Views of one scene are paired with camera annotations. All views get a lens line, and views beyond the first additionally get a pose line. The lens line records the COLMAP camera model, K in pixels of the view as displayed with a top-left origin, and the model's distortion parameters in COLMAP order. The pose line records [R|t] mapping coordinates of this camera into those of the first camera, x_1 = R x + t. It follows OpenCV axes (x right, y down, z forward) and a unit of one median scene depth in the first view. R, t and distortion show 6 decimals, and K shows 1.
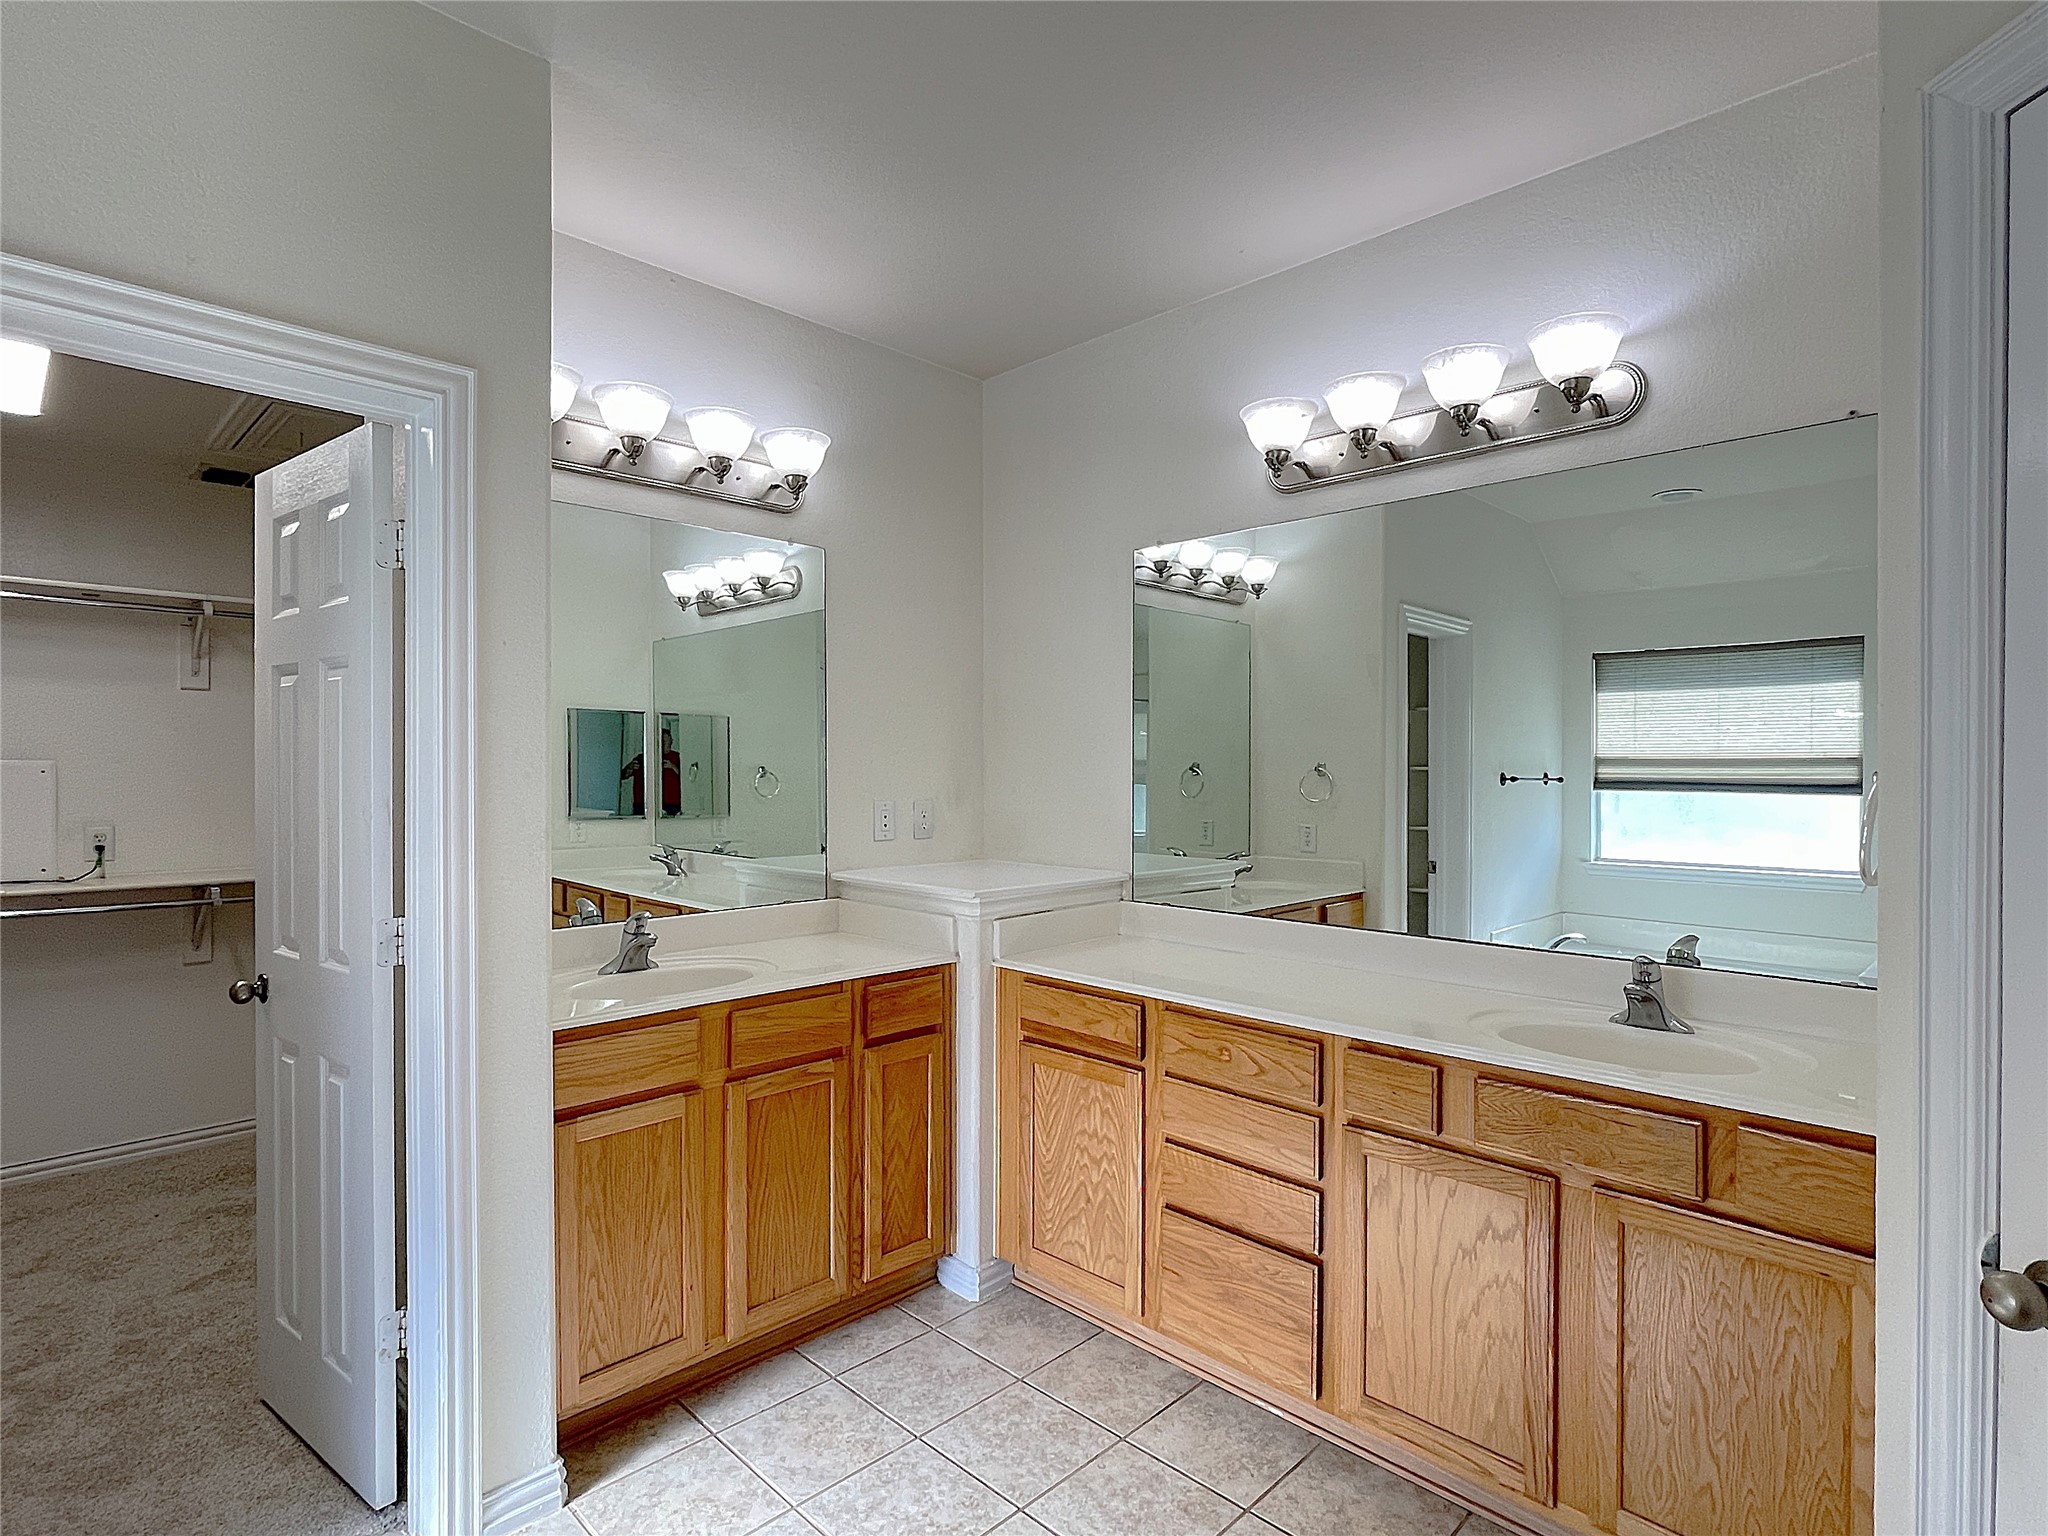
lens RADIAL K [[1059.9, 0, 1021.2], [0, 1059.9, 772.0], [0, 0, 1]] dist [-0.005178, -0.000190]
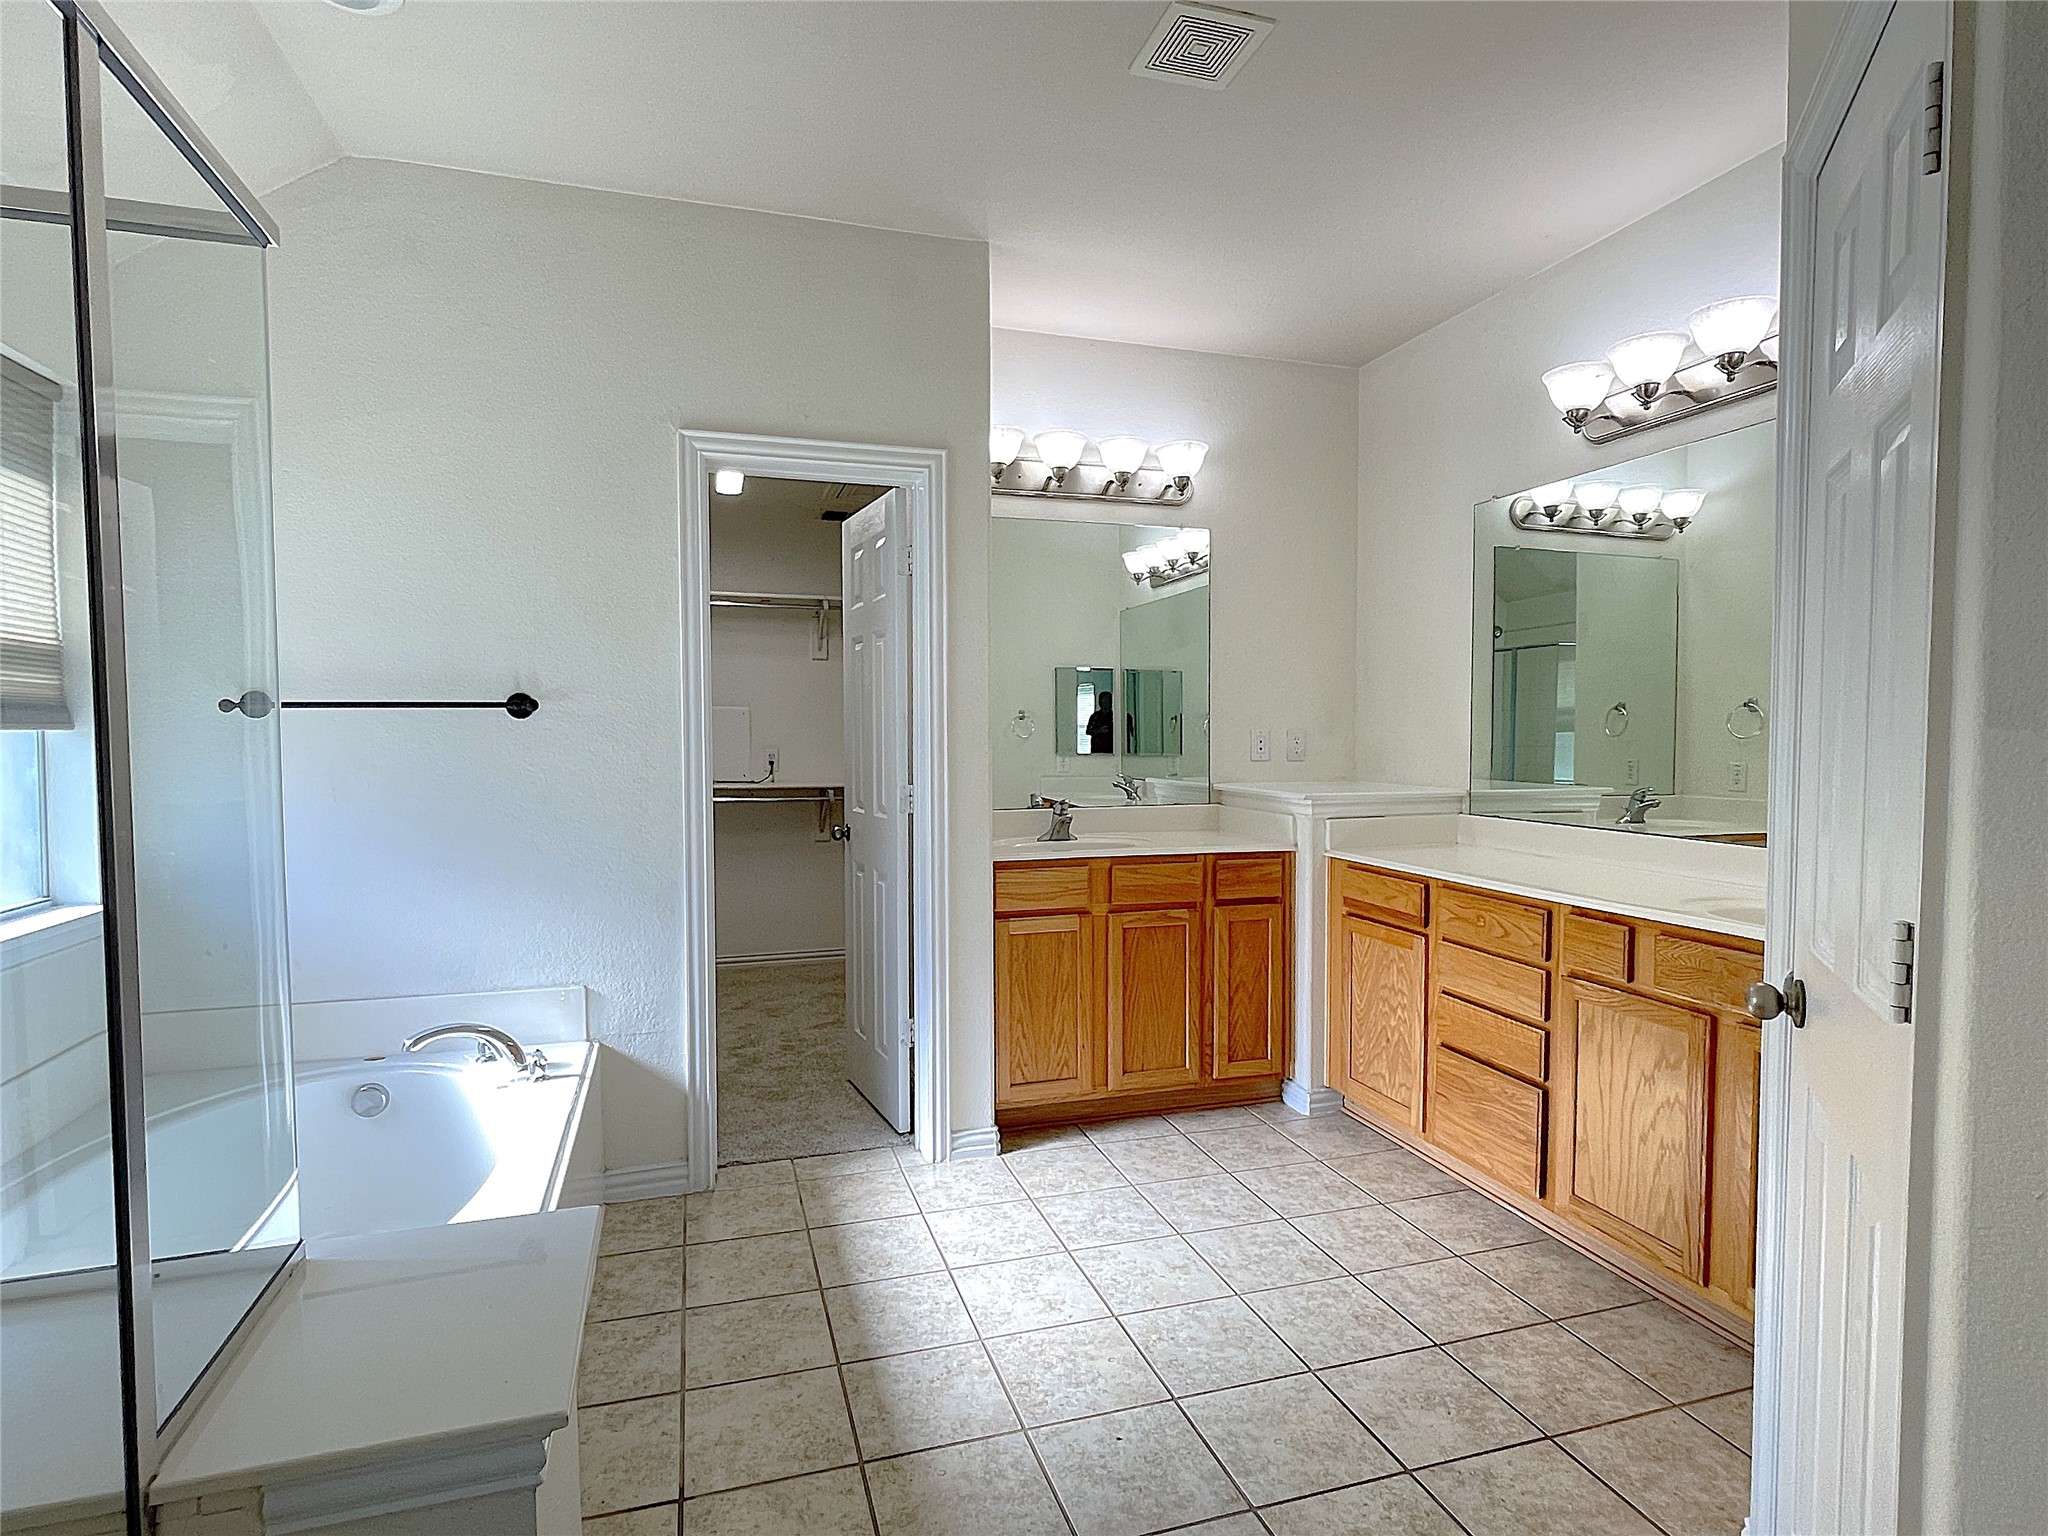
lens RADIAL K [[1059.9, 0, 1021.2], [0, 1059.9, 772.0], [0, 0, 1]] dist [-0.005178, -0.000190]
pose [[0.883449, 0.014426, -0.468305, 0.273337], [0.001127, 0.999458, 0.032914, 0.048742], [0.468526, -0.029605, 0.882954, -0.308269]]
